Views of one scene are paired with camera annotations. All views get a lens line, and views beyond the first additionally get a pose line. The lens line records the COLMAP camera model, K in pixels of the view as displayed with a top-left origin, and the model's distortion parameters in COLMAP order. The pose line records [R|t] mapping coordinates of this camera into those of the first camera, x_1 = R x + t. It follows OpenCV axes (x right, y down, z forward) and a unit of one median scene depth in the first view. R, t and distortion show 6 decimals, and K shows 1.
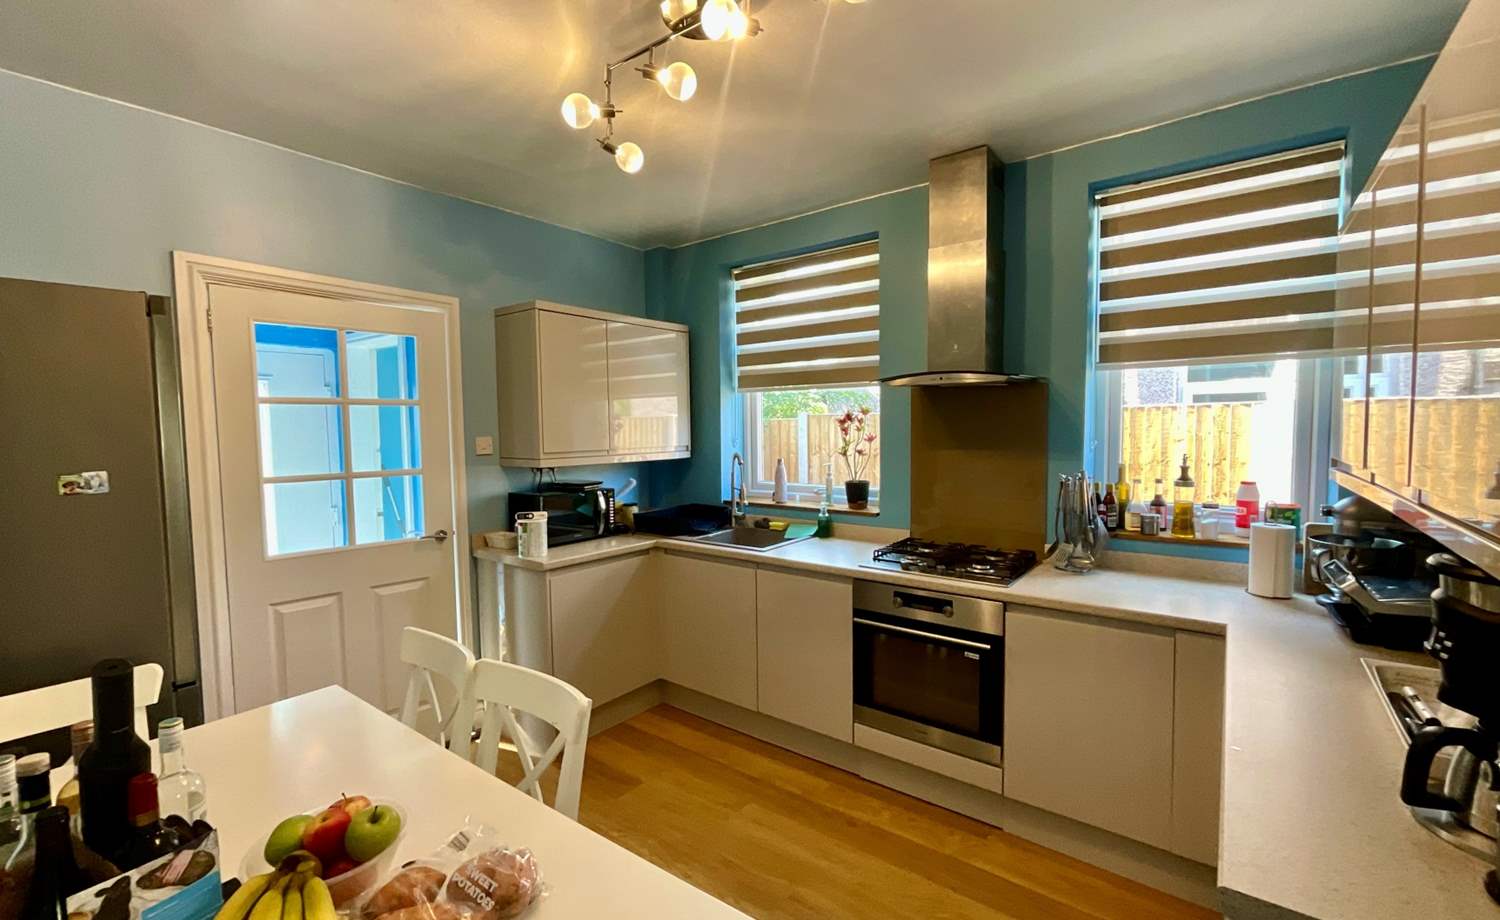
lens RADIAL K [[633.1, 0, 750.0], [0, 633.1, 460.0], [0, 0, 1]] dist [0.001649, 0.000405]
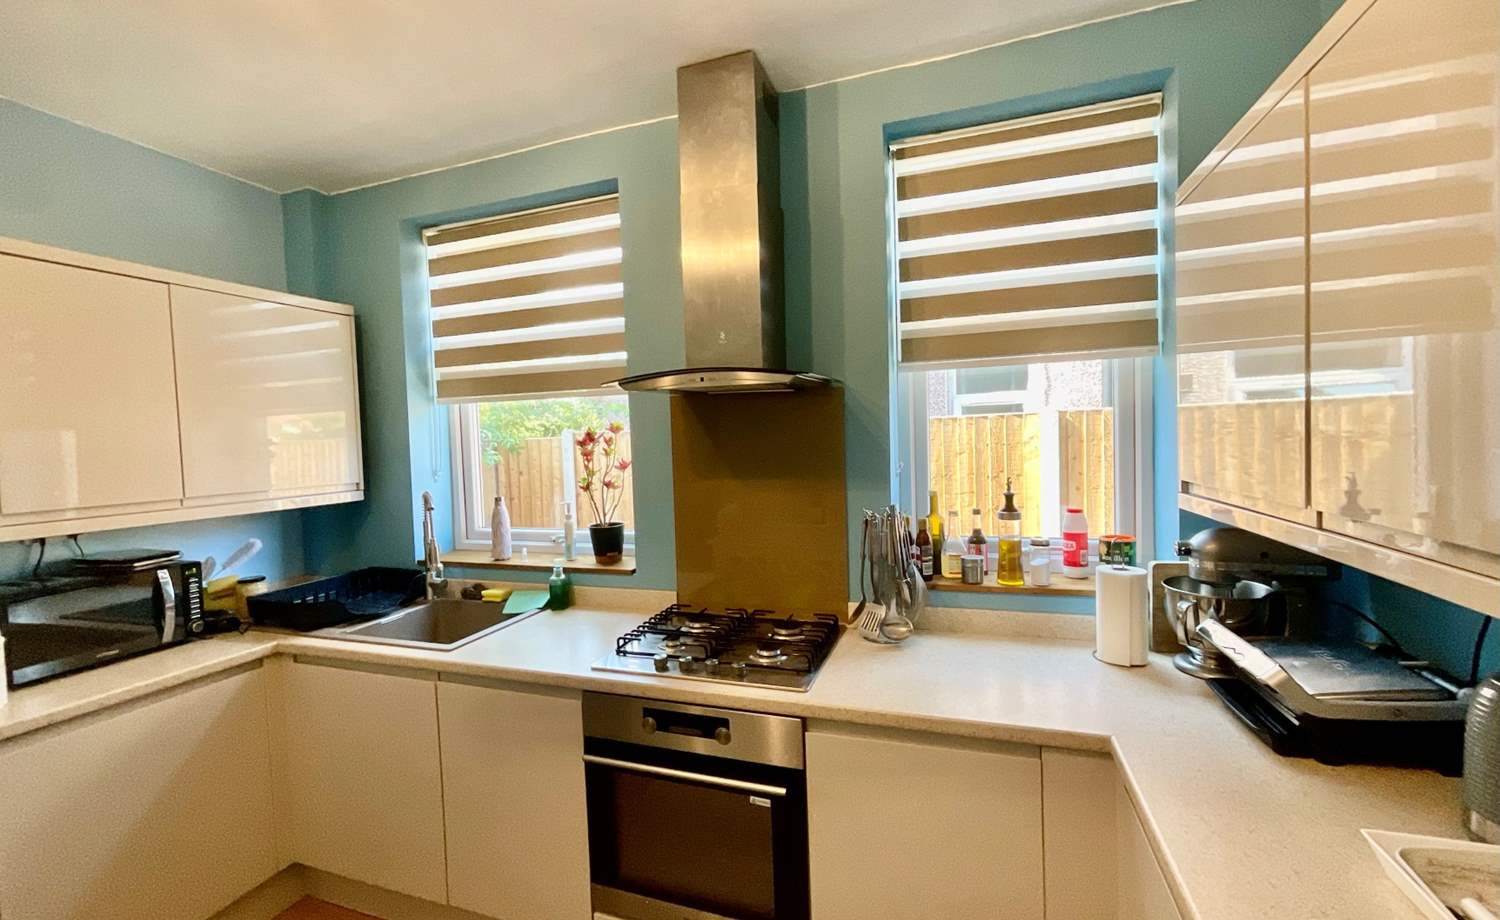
lens RADIAL K [[608.4, 0, 755.7], [0, 608.4, 461.3], [0, 0, 1]] dist [-0.001031, 0.000021]
pose [[0.948178, -0.032868, 0.316036, 0.130652], [0.039199, 0.999138, -0.013694, -0.026250], [-0.315313, 0.025373, 0.948648, 0.325676]]
